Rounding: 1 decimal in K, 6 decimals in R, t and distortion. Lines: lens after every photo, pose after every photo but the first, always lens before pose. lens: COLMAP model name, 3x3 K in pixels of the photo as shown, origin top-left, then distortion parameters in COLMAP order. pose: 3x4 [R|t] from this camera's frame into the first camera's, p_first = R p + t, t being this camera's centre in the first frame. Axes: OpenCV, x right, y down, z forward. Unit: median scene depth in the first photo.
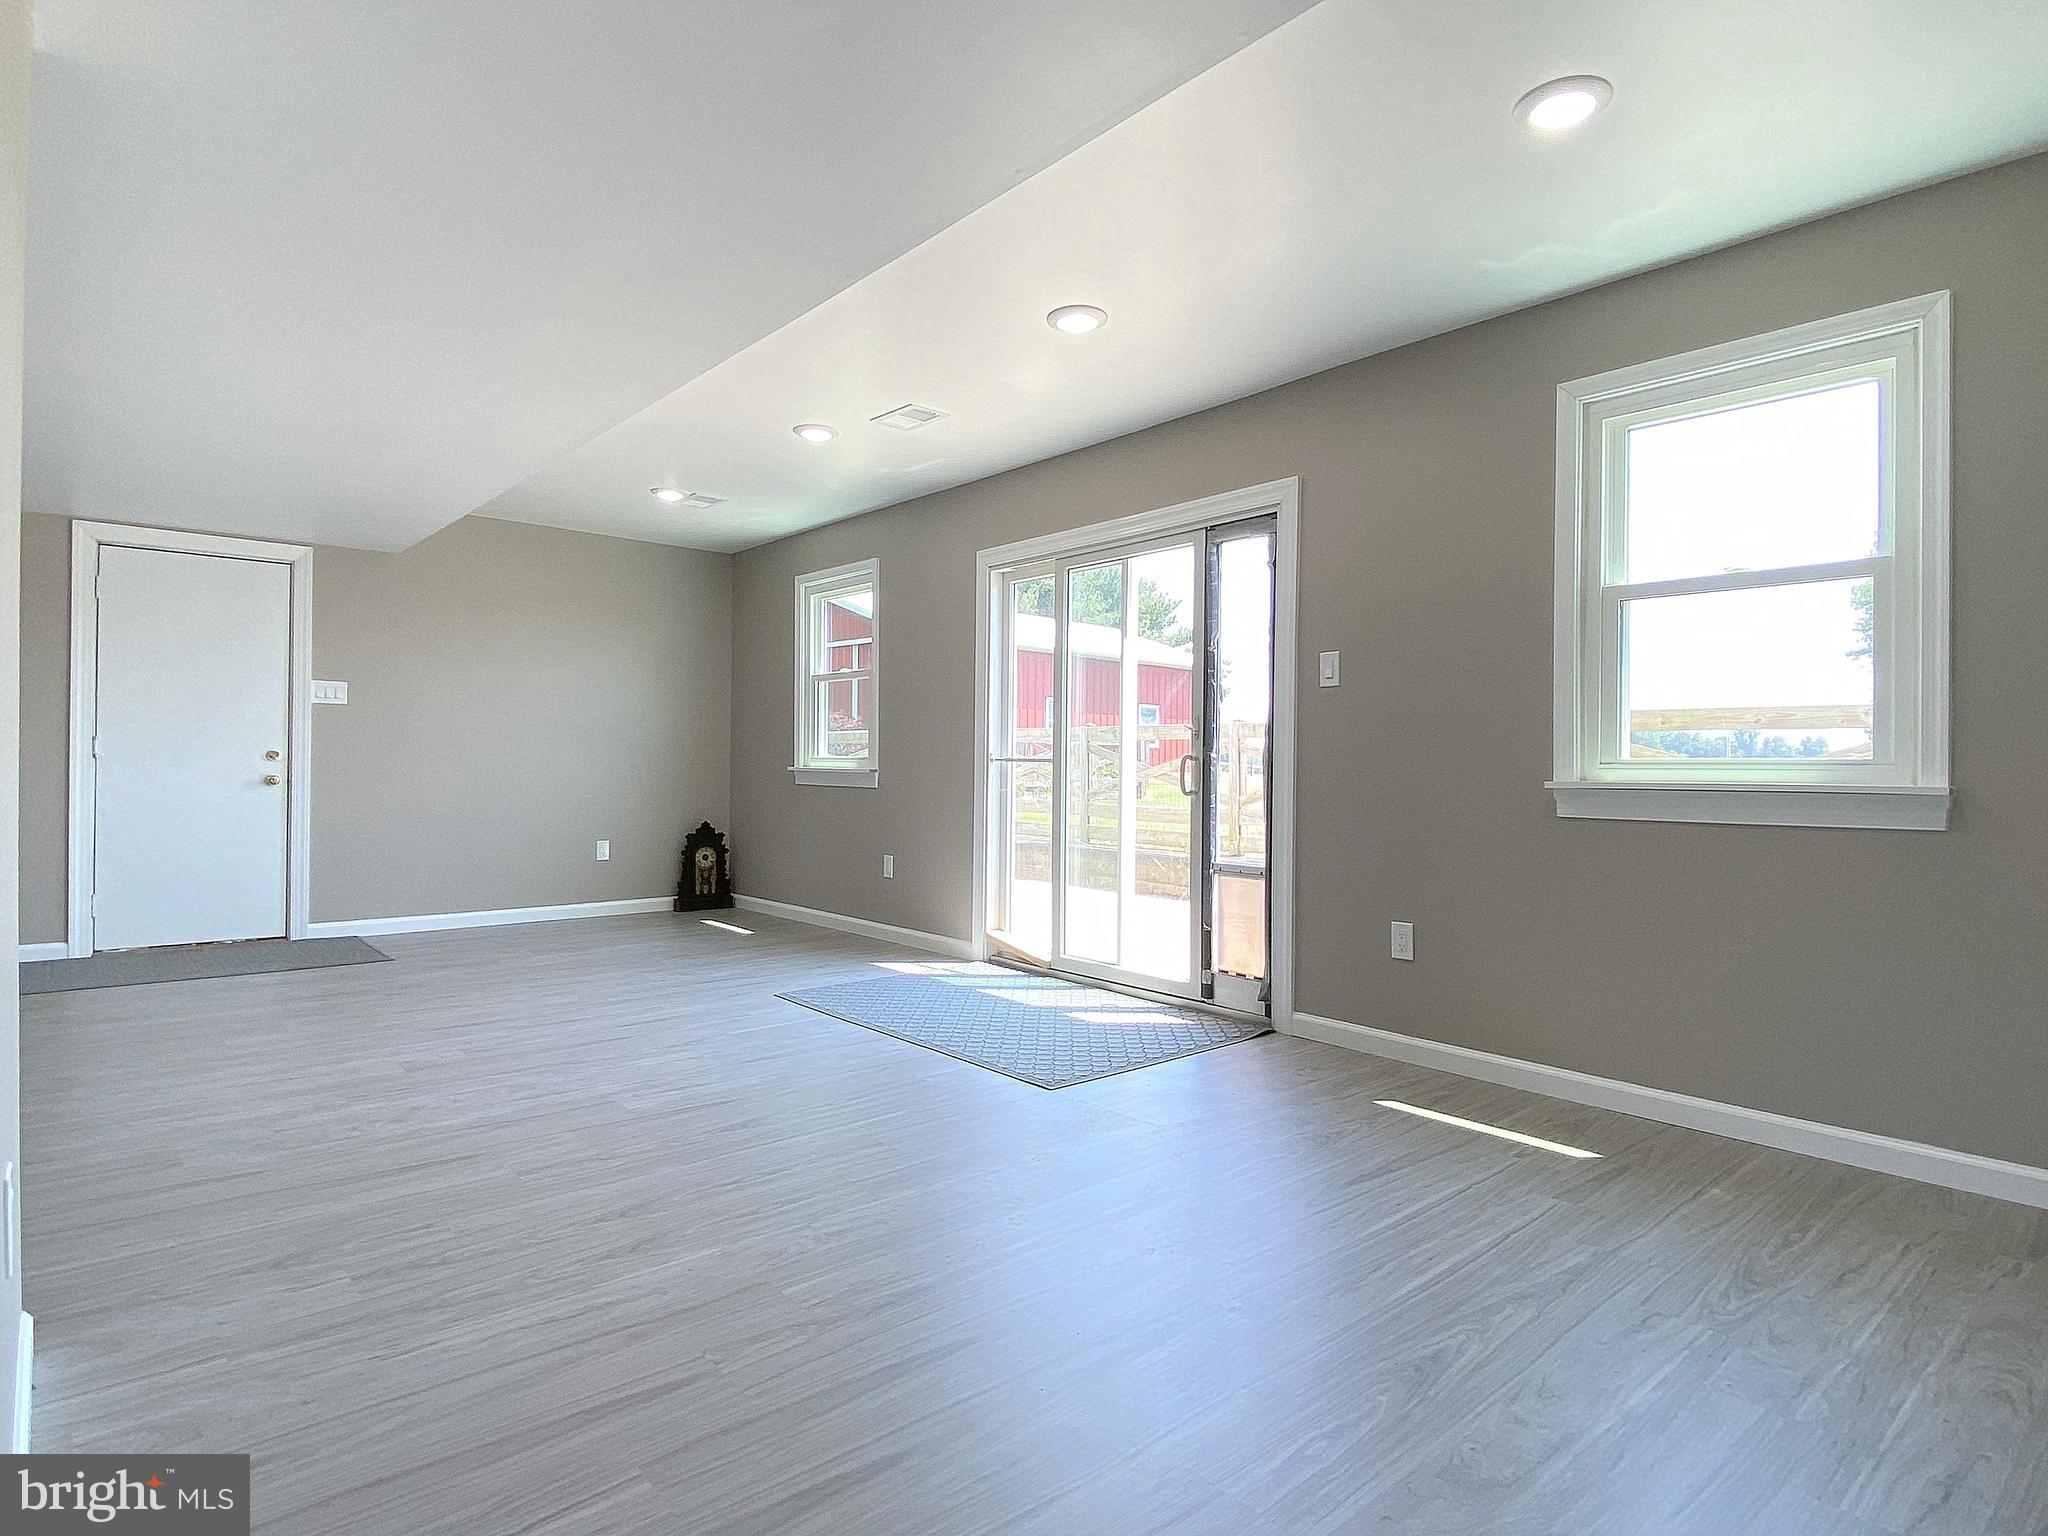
lens RADIAL K [[1100.8, 0, 1023.3], [0, 1100.8, 757.6], [0, 0, 1]] dist [0.070791, -0.069053]
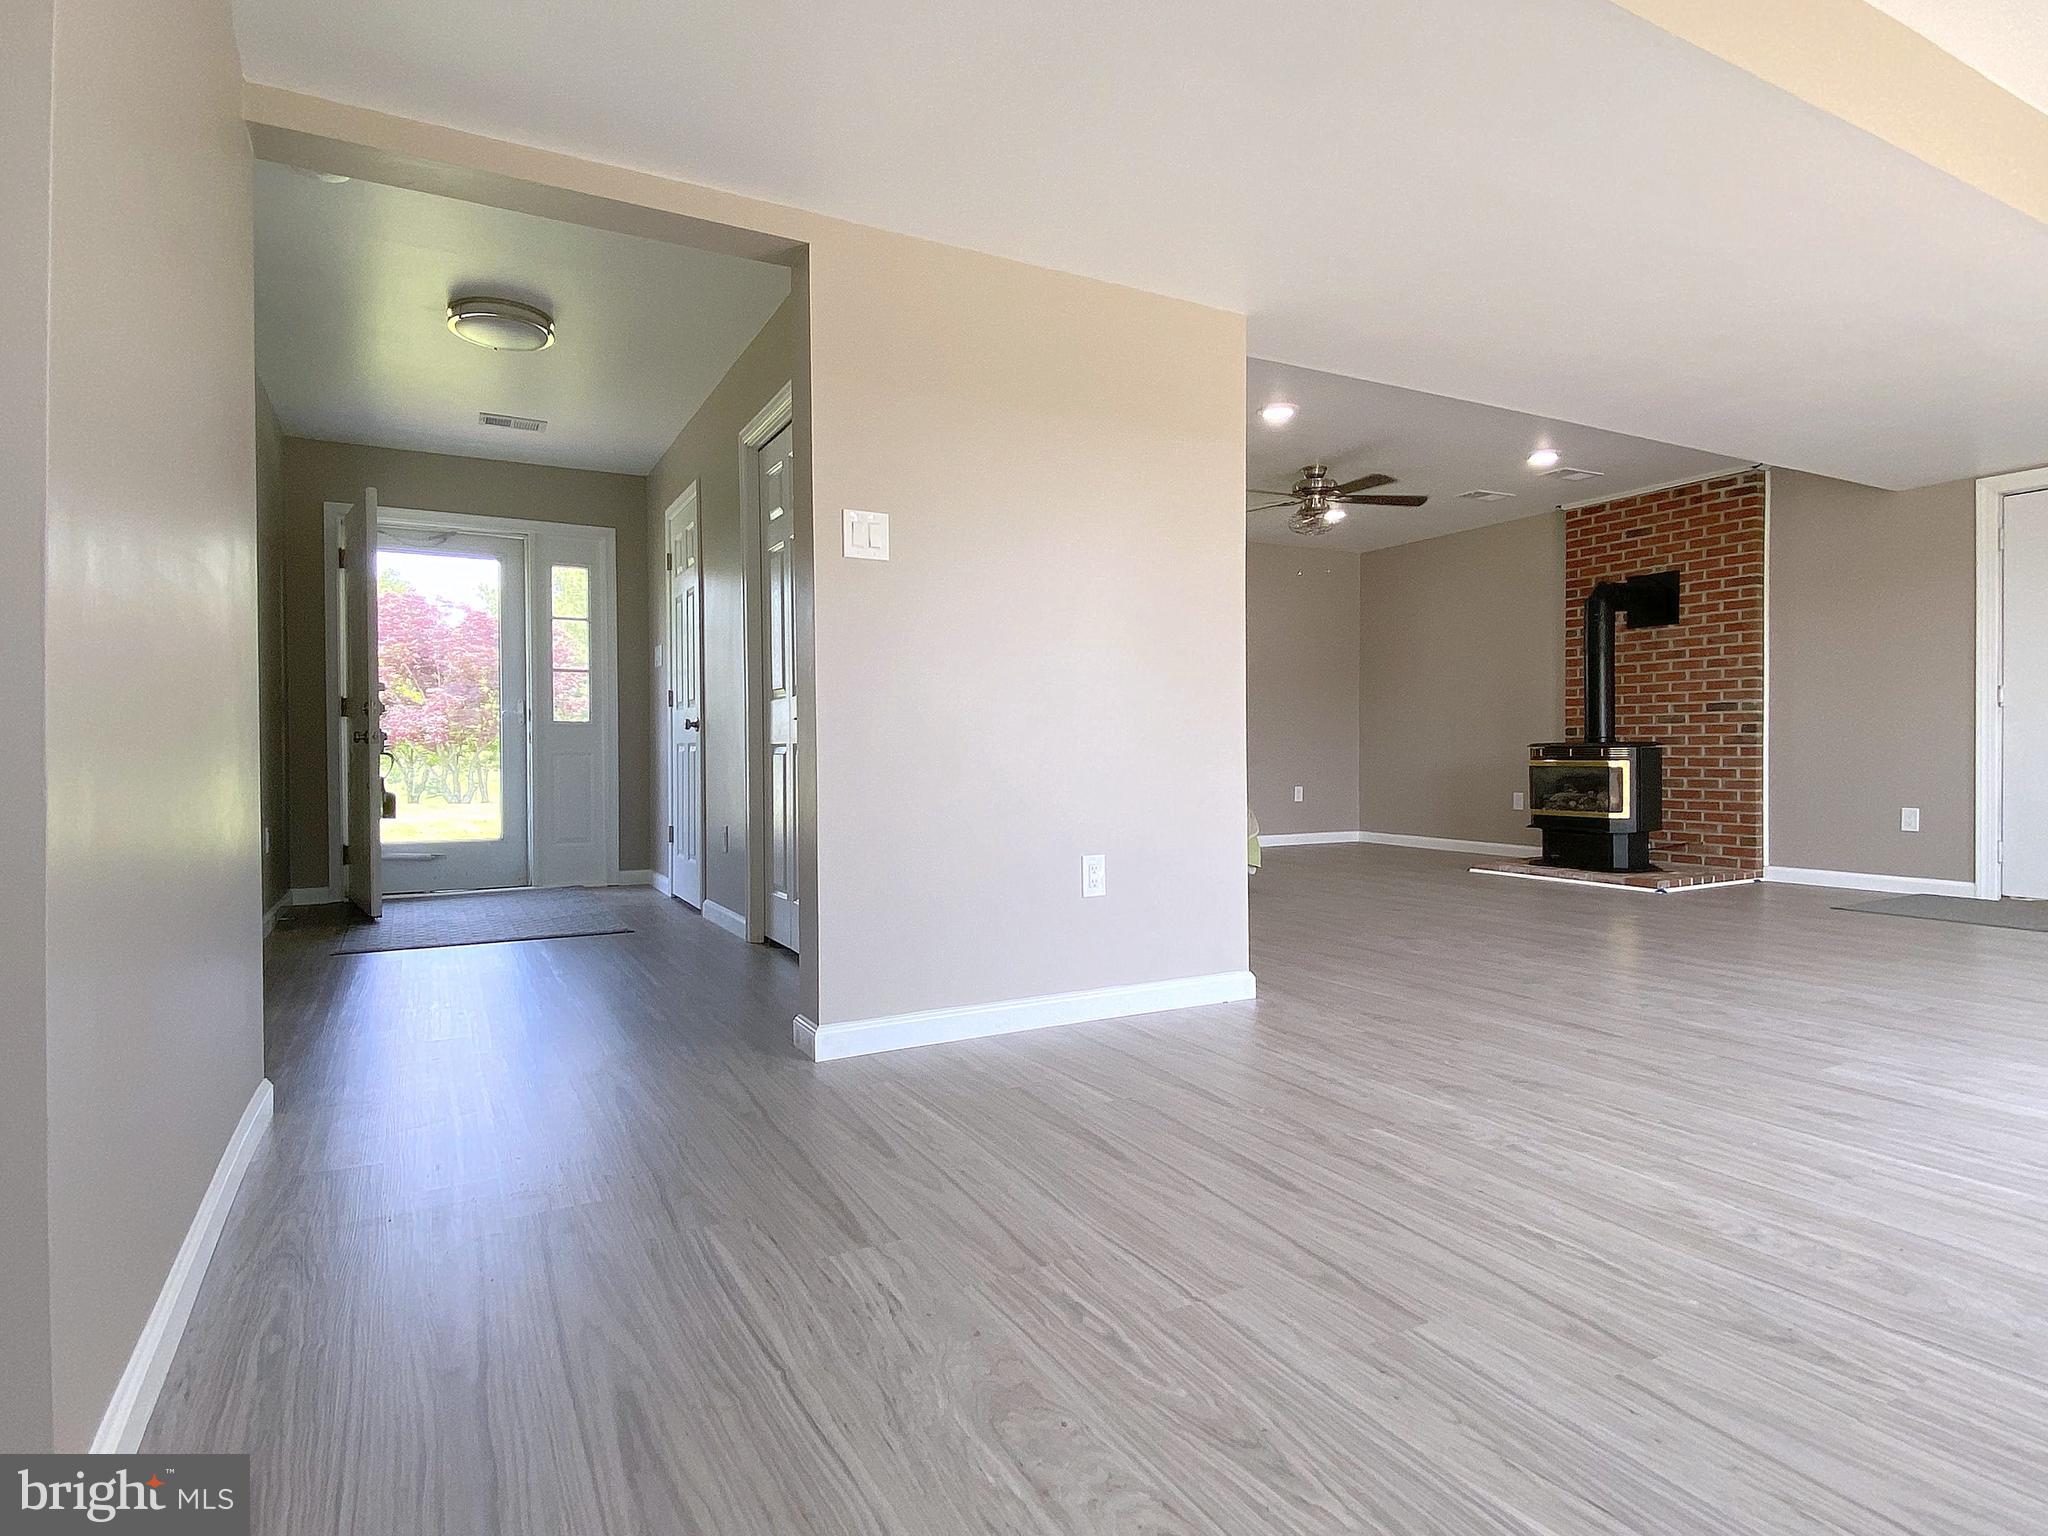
lens RADIAL K [[1111.3, 0, 1021.6], [0, 1111.3, 758.6], [0, 0, 1]] dist [0.070256, -0.070504]
pose [[-0.216246, -0.002901, -0.976334, 0.374967], [0.010624, 0.999929, -0.005324, 0.044966], [0.976281, -0.011524, -0.216200, 0.356375]]
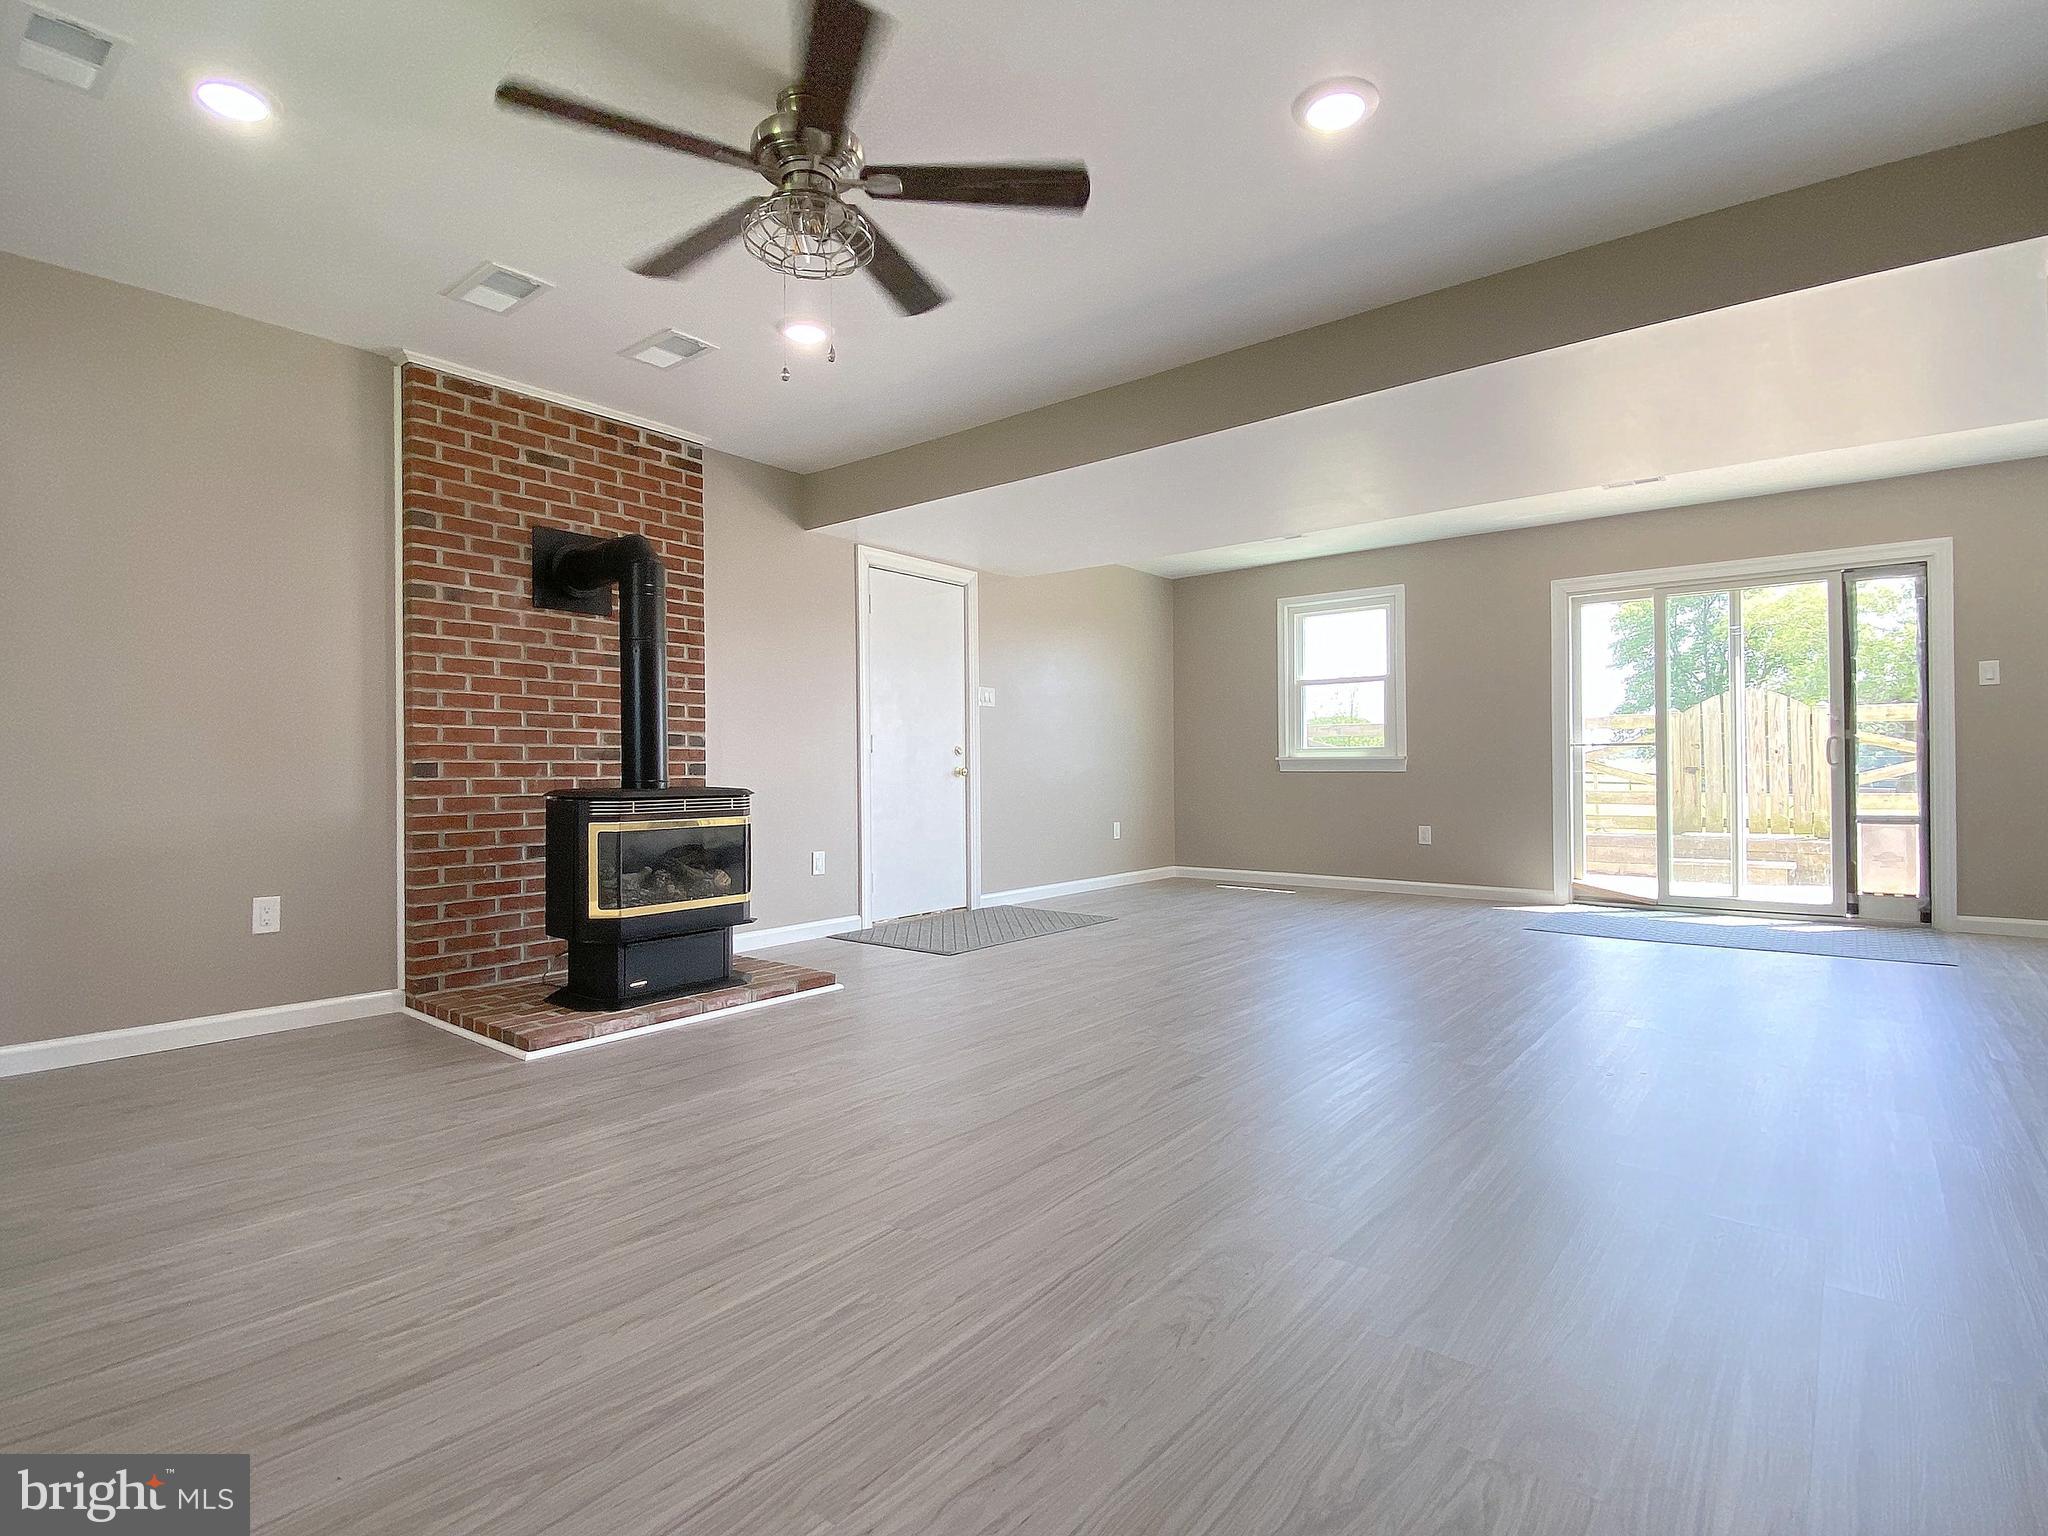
lens RADIAL K [[989.5, 0, 977.8], [0, 989.5, 767.0], [0, 0, 1]] dist [0.025621, -0.041071]
pose [[0.986883, -0.016315, 0.160613, -0.911987], [0.015681, 0.999863, 0.005213, 0.010868], [-0.160676, -0.002626, 0.987004, -0.017574]]
